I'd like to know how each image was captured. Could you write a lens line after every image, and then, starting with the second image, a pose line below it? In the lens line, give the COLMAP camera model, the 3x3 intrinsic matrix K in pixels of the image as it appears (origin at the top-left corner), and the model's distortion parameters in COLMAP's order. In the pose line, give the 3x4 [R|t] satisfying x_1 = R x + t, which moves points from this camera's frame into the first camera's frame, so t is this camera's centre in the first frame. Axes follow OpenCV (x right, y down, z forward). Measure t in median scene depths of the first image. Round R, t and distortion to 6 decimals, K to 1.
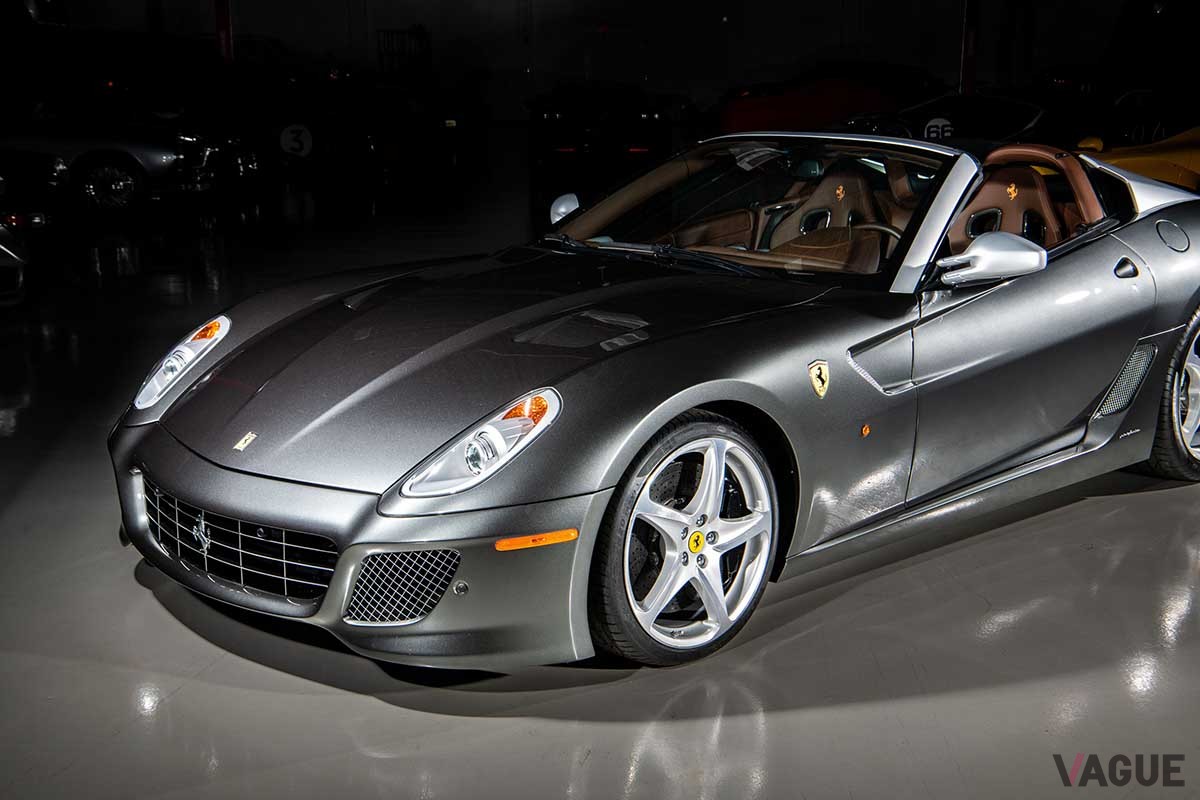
lens RADIAL K [[1704.1, 0, 600.0], [0, 1704.1, 400.0], [0, 0, 1]] dist [0.276820, 0.004477]
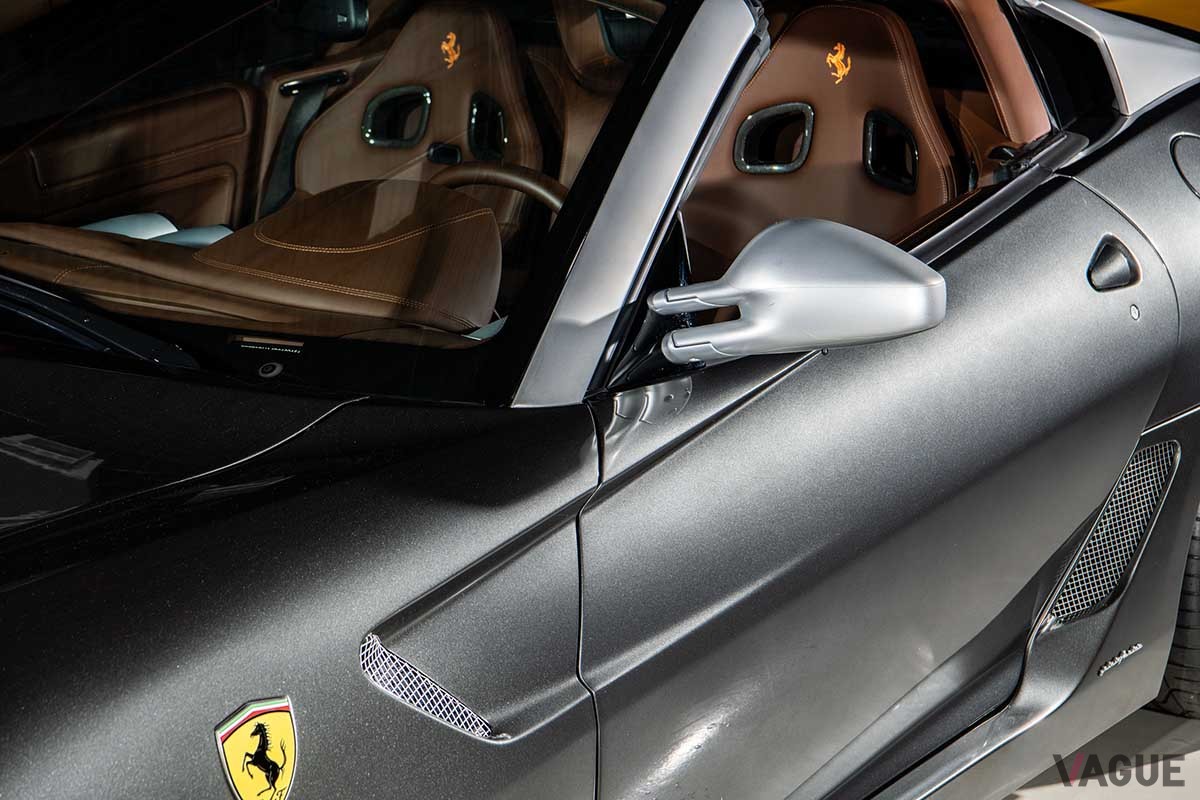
lens RADIAL K [[2379.6, 0, 600.0], [0, 2379.6, 400.0], [0, 0, 1]] dist [0.334410, 0.271130]
pose [[0.989419, -0.026448, 0.142656, 0.113025], [0.017666, 0.997890, 0.062478, -0.089036], [-0.144008, -0.059297, 0.987798, 0.508743]]
